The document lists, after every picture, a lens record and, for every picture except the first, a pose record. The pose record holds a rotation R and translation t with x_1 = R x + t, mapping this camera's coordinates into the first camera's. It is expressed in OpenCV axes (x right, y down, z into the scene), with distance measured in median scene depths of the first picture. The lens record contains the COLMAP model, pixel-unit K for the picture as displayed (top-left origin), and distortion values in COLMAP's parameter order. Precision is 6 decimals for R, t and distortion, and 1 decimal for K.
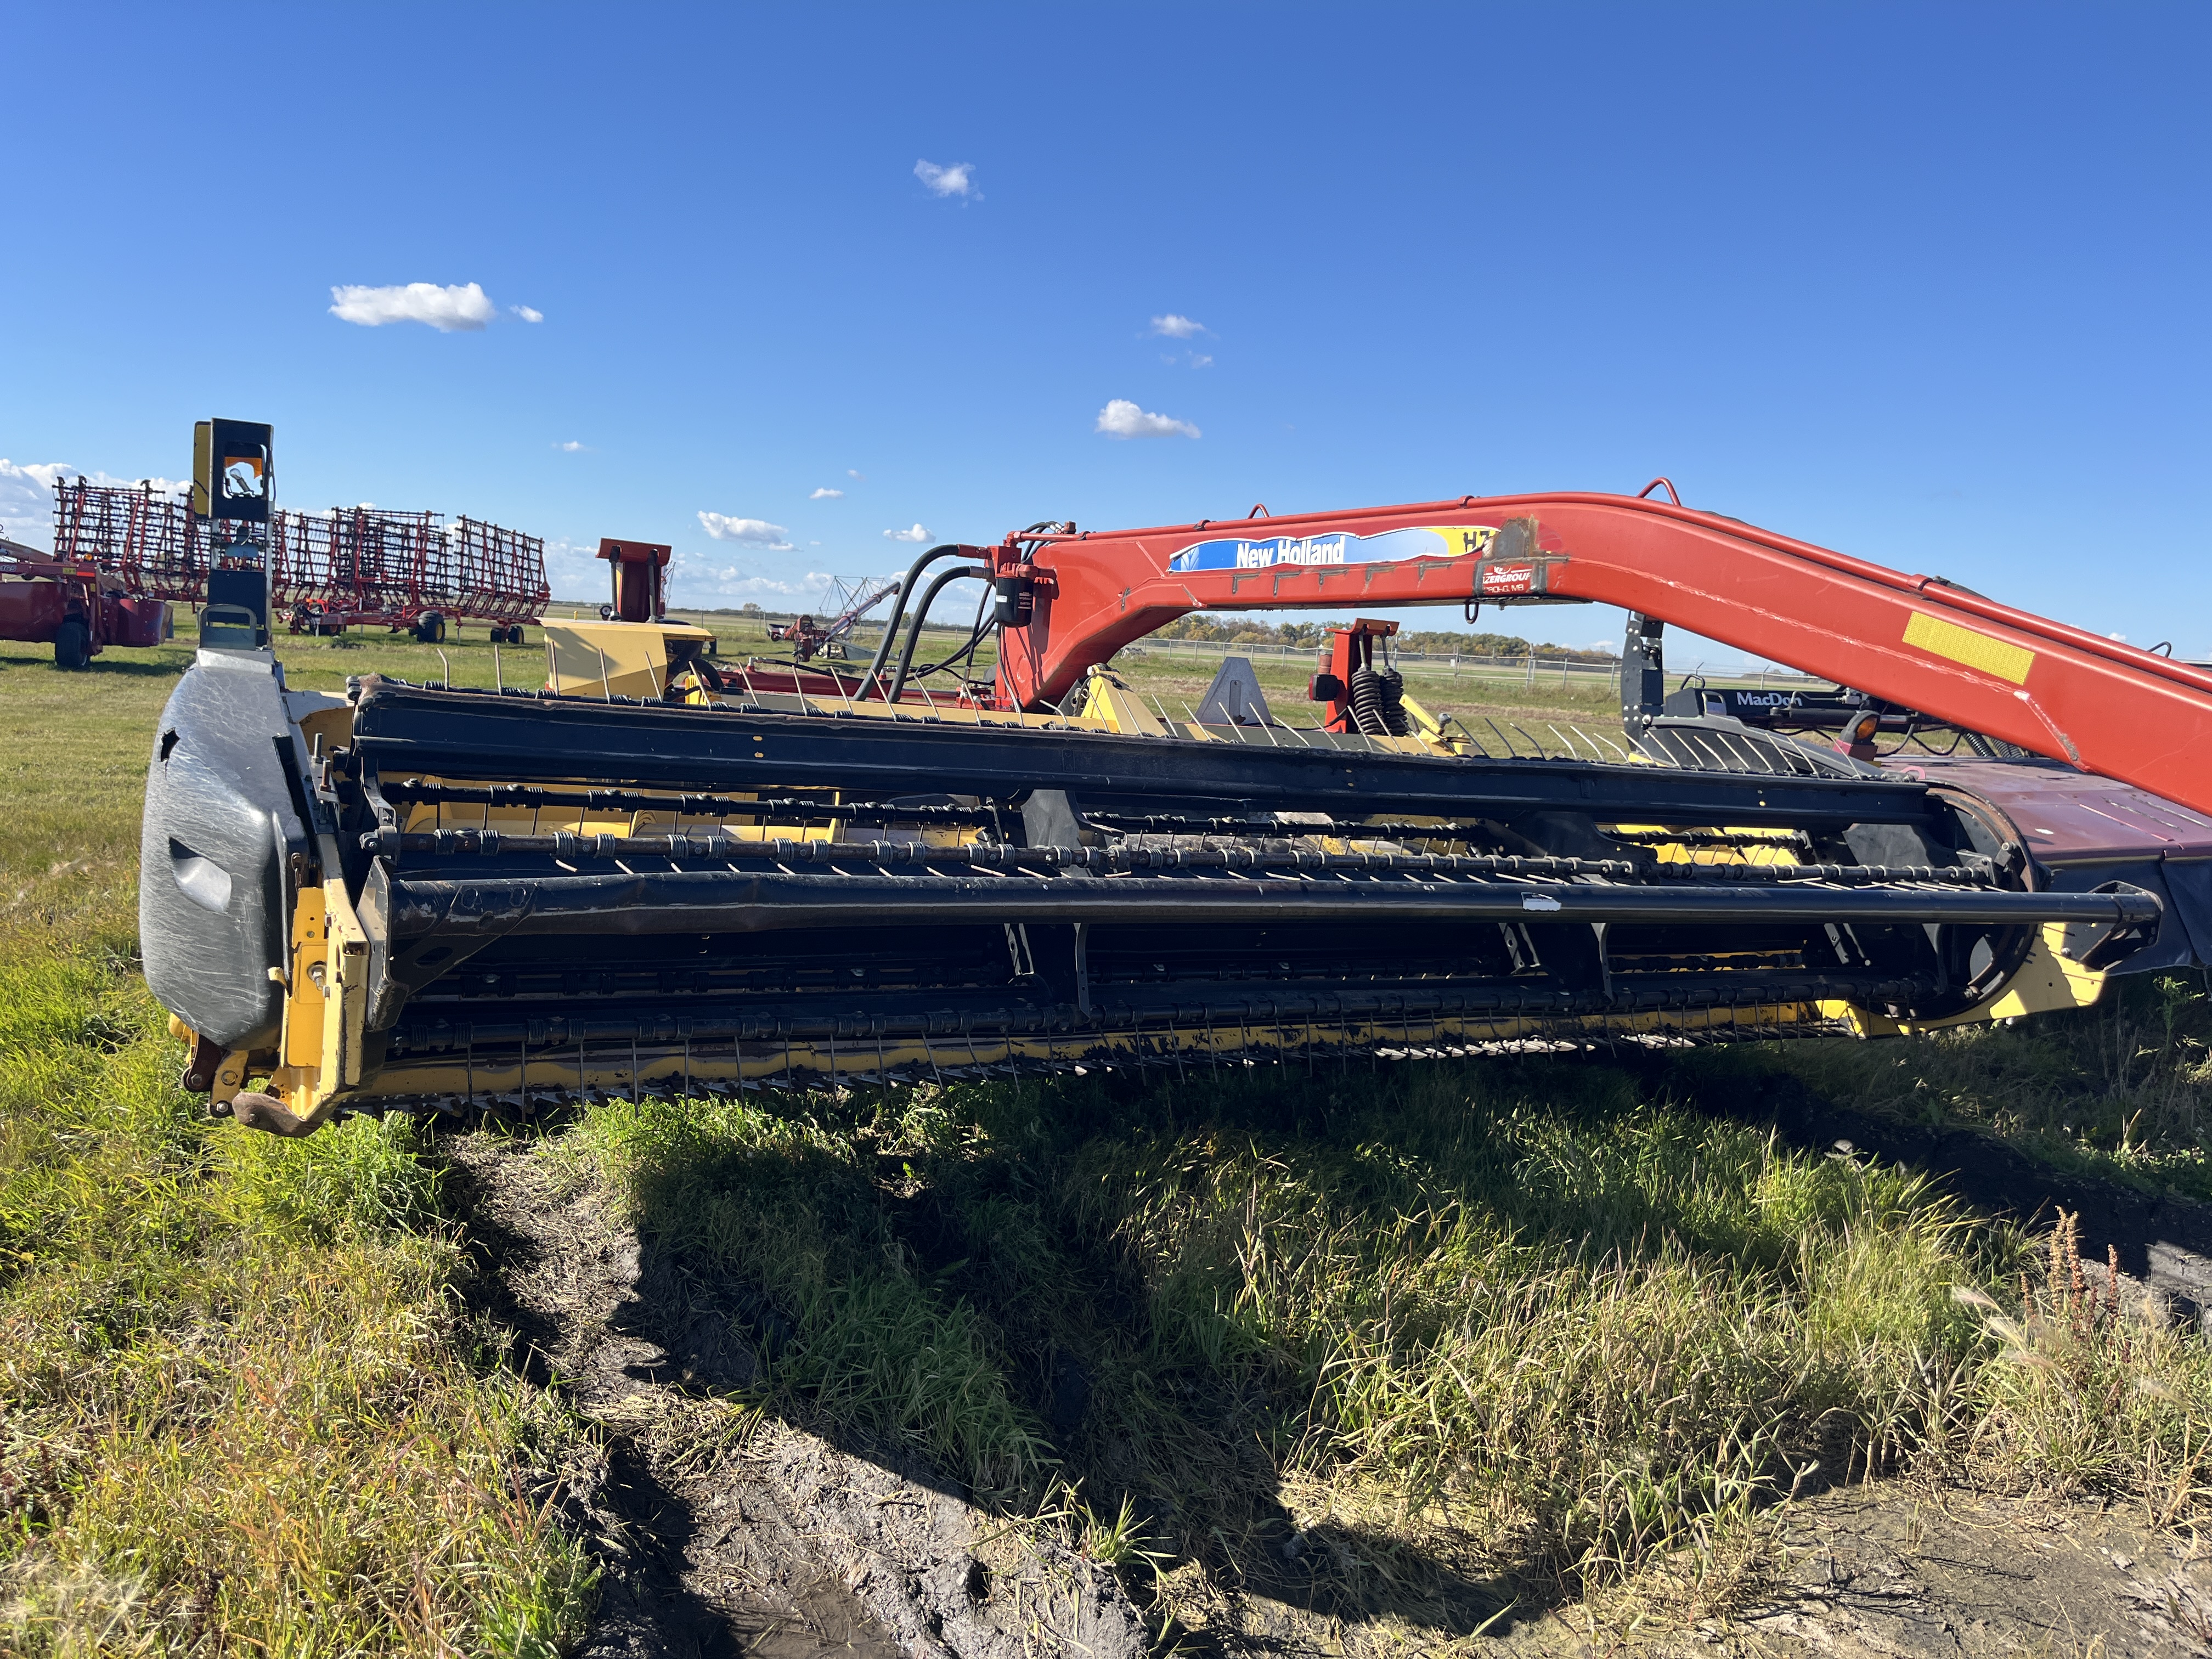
lens RADIAL K [[1695.9, 0, 1099.9], [0, 1695.9, 831.4], [0, 0, 1]] dist [0.074210, -0.097844]
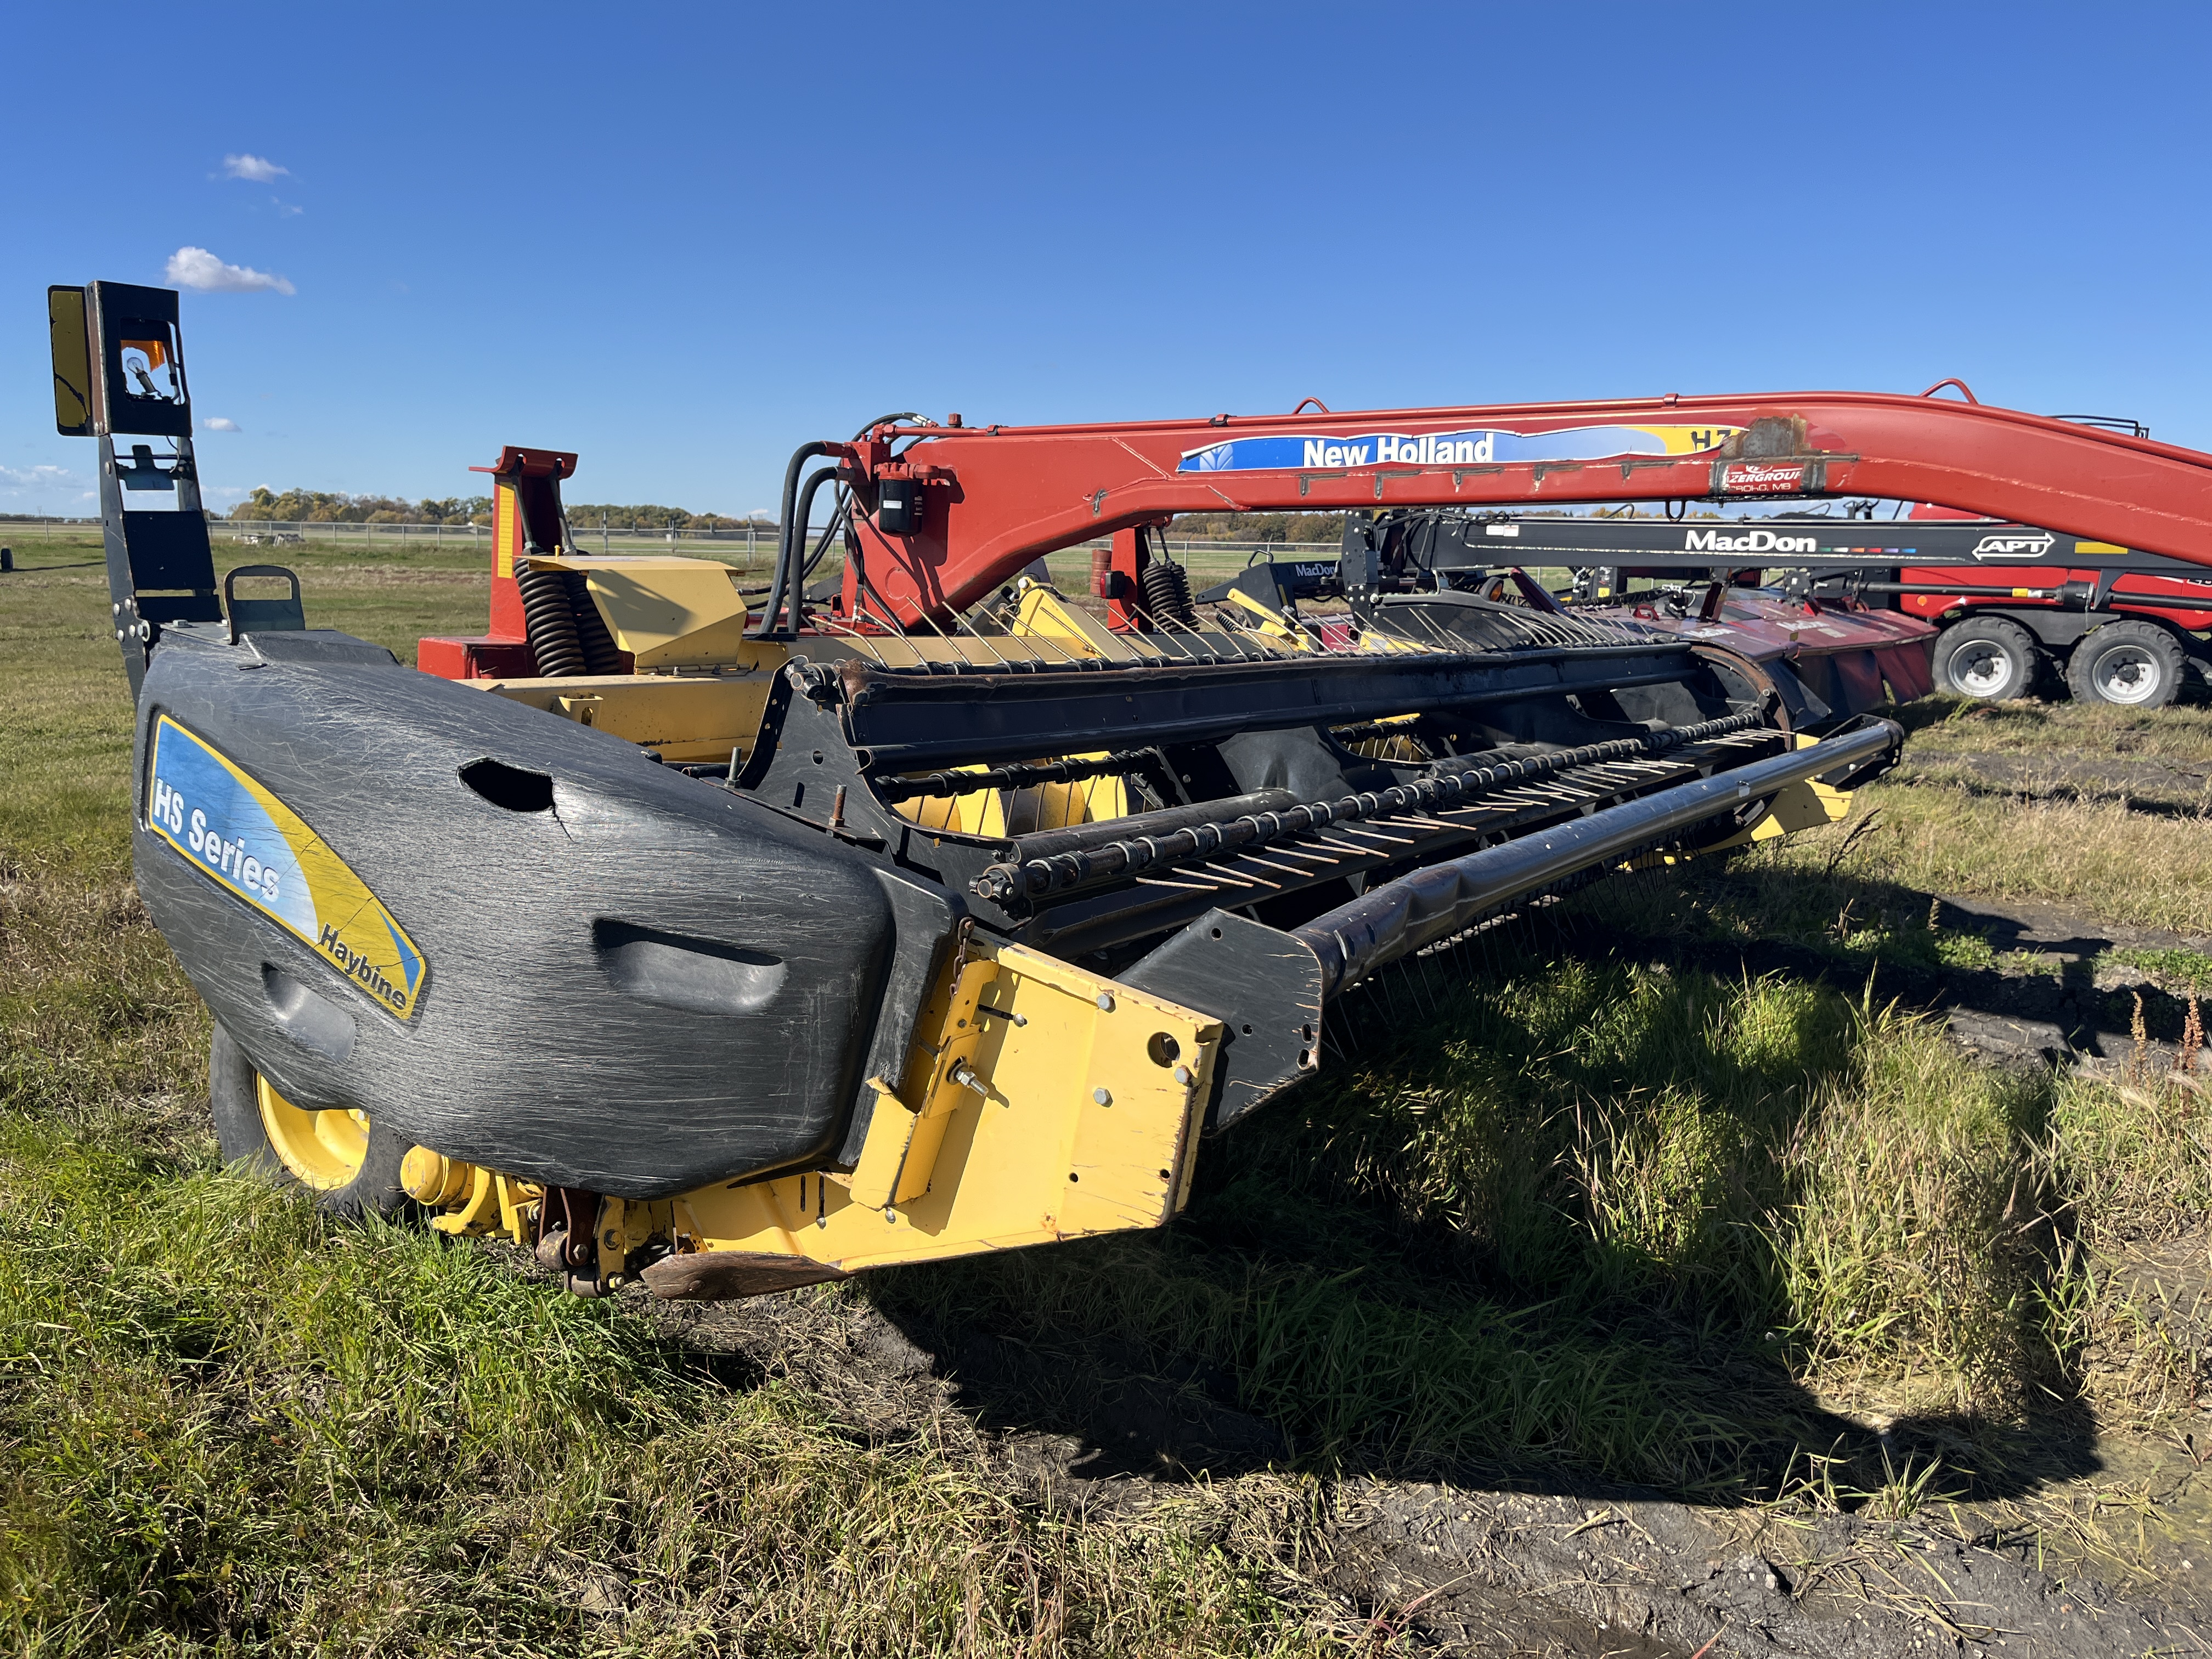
lens RADIAL K [[1684.0, 0, 1101.3], [0, 1684.0, 830.2], [0, 0, 1]] dist [0.059694, -0.090278]
pose [[0.886845, -0.120116, 0.446181, -0.385729], [0.086574, 0.991715, 0.094901, -0.046017], [-0.453884, -0.045535, 0.889897, 0.178750]]
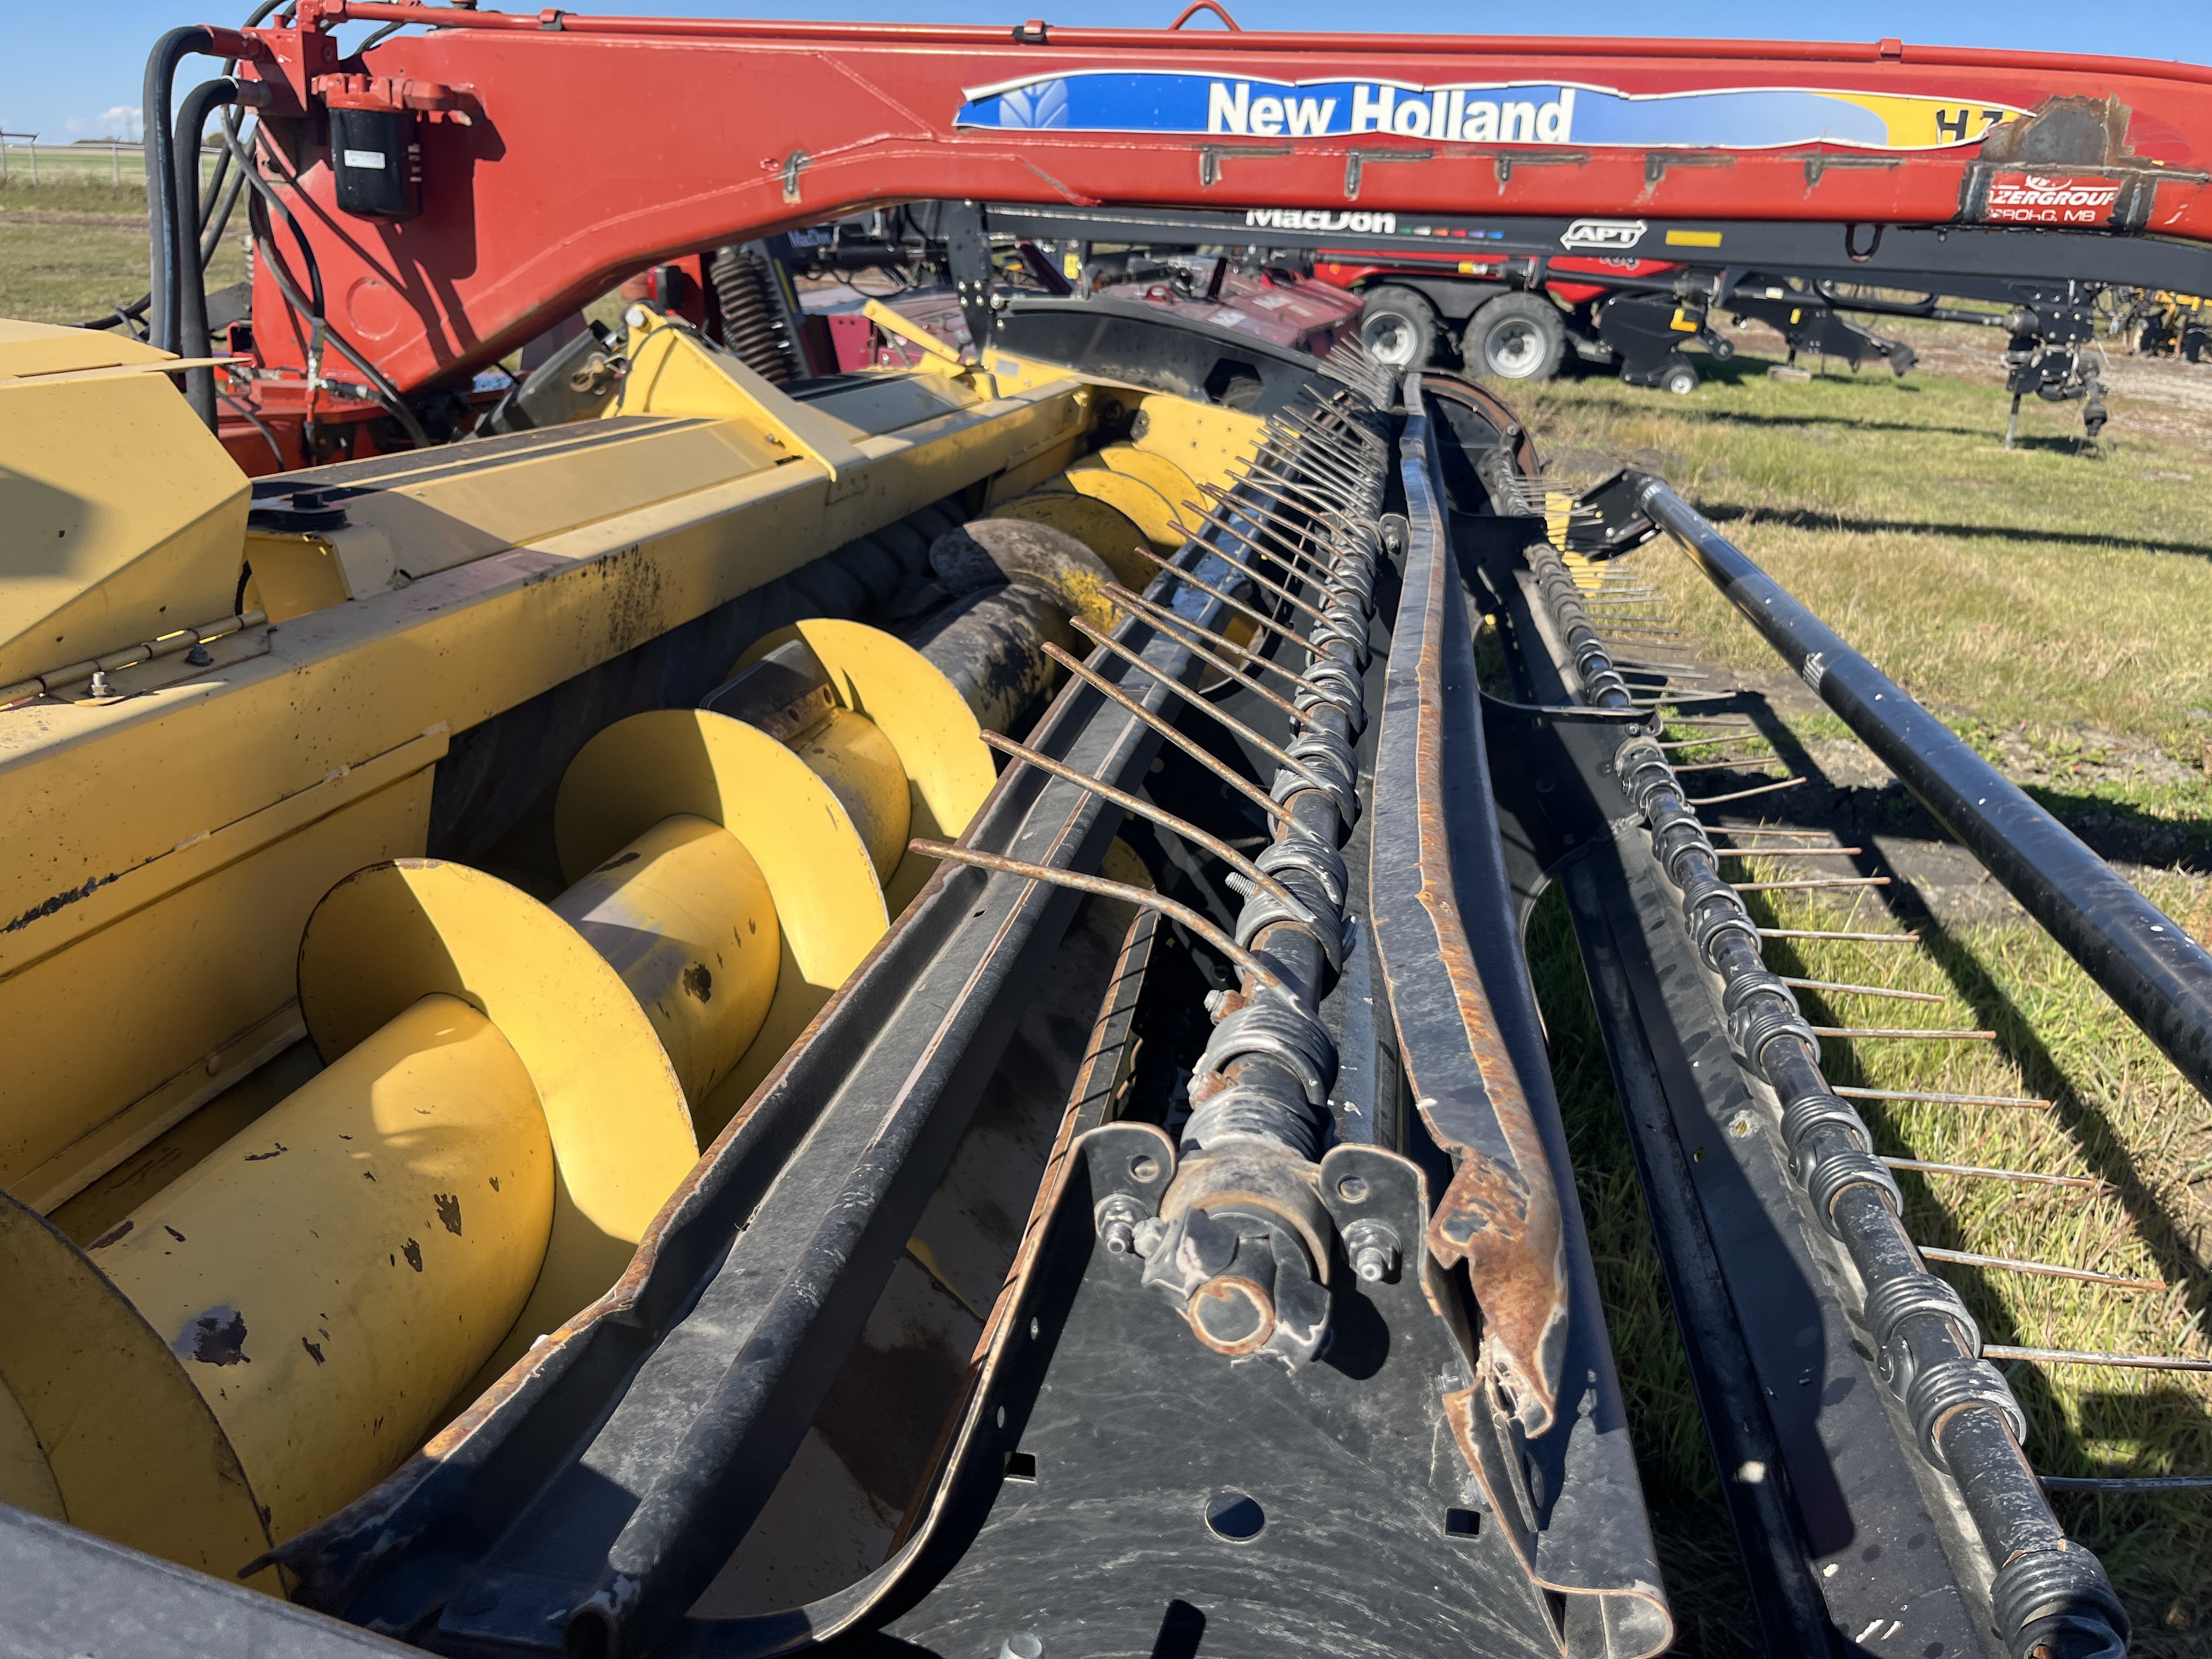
lens RADIAL K [[1684.0, 0, 1101.3], [0, 1684.0, 830.2], [0, 0, 1]] dist [0.059694, -0.090278]
pose [[0.642872, -0.294053, 0.707282, -0.321587], [0.075517, 0.943210, 0.323499, -0.103696], [-0.762242, -0.154556, 0.628570, 0.552617]]
